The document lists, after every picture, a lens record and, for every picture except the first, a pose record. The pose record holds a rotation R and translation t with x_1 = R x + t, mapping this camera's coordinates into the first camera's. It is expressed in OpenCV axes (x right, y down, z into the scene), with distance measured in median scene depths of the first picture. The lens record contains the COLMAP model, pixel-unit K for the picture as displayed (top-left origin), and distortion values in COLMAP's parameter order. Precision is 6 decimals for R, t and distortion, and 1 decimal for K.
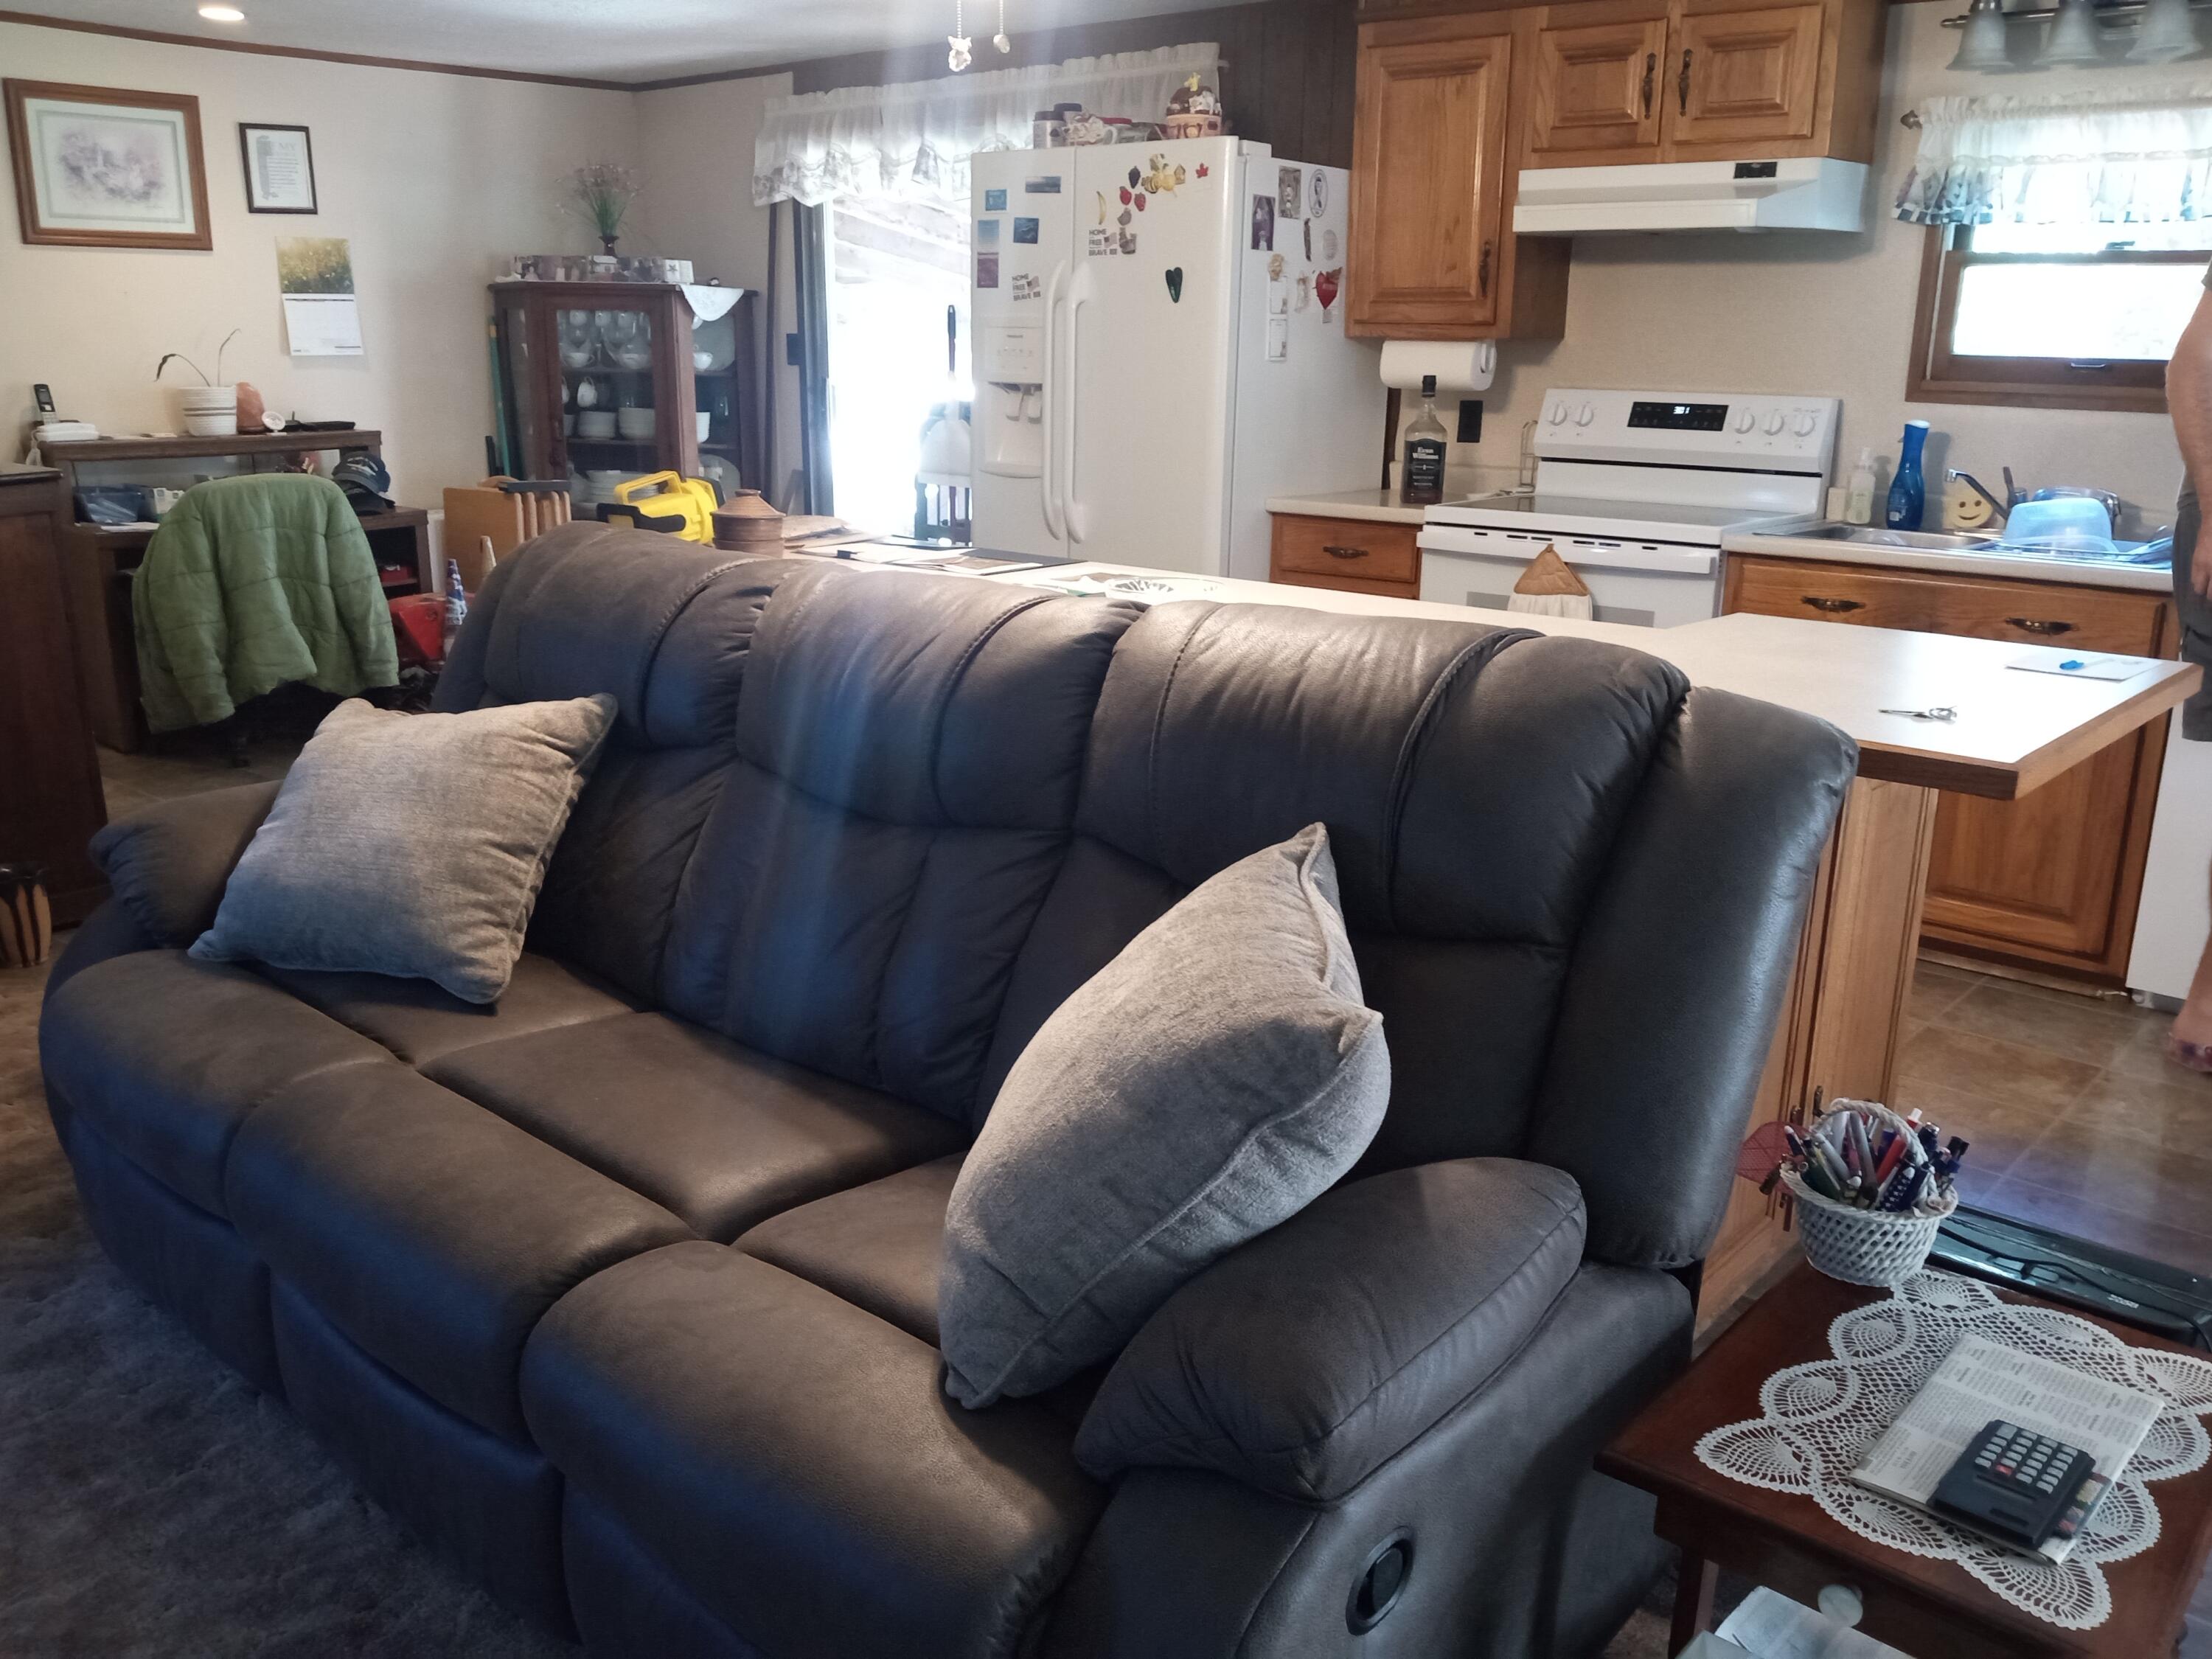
lens RADIAL K [[1797.7, 0, 1188.4], [0, 1797.7, 835.9], [0, 0, 1]] dist [-0.034684, -0.005583]
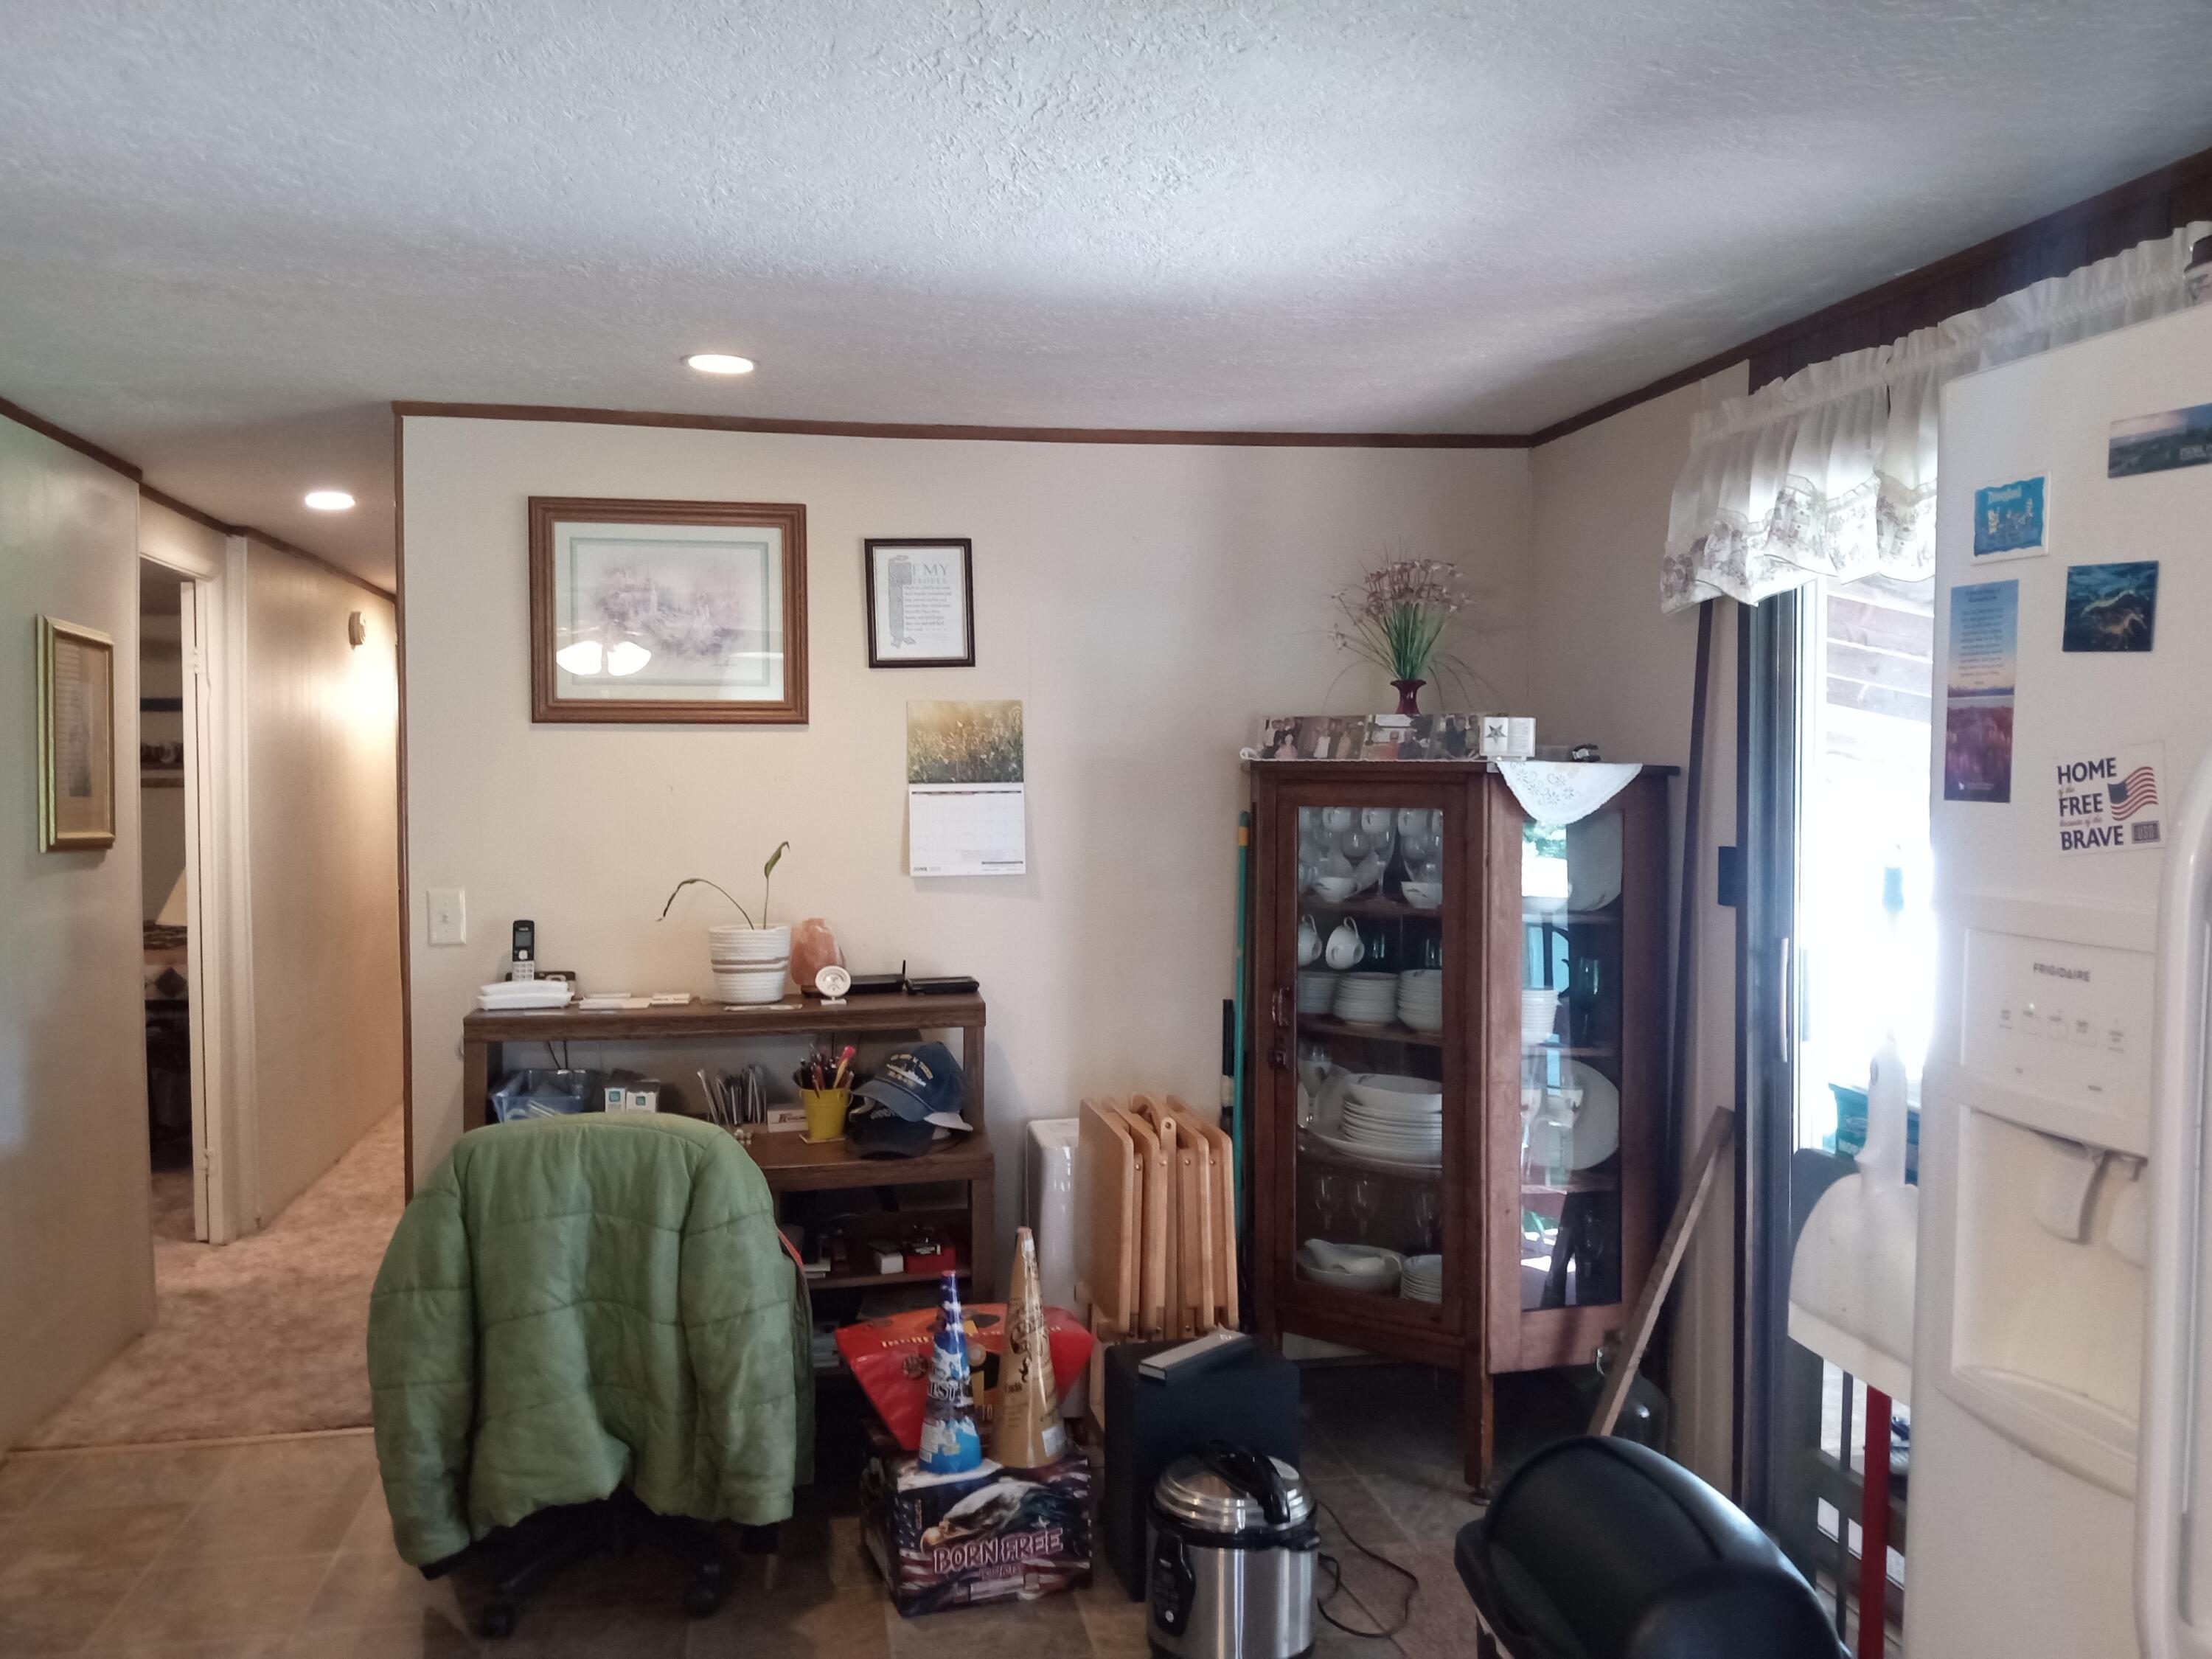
lens RADIAL K [[1822.2, 0, 1097.5], [0, 1822.2, 832.0], [0, 0, 1]] dist [0.063624, -0.123930]
pose [[0.760979, 0.005957, -0.648749, -0.019776], [-0.159461, 0.971000, -0.178132, -0.178779], [0.628874, 0.239005, 0.739861, 0.546413]]
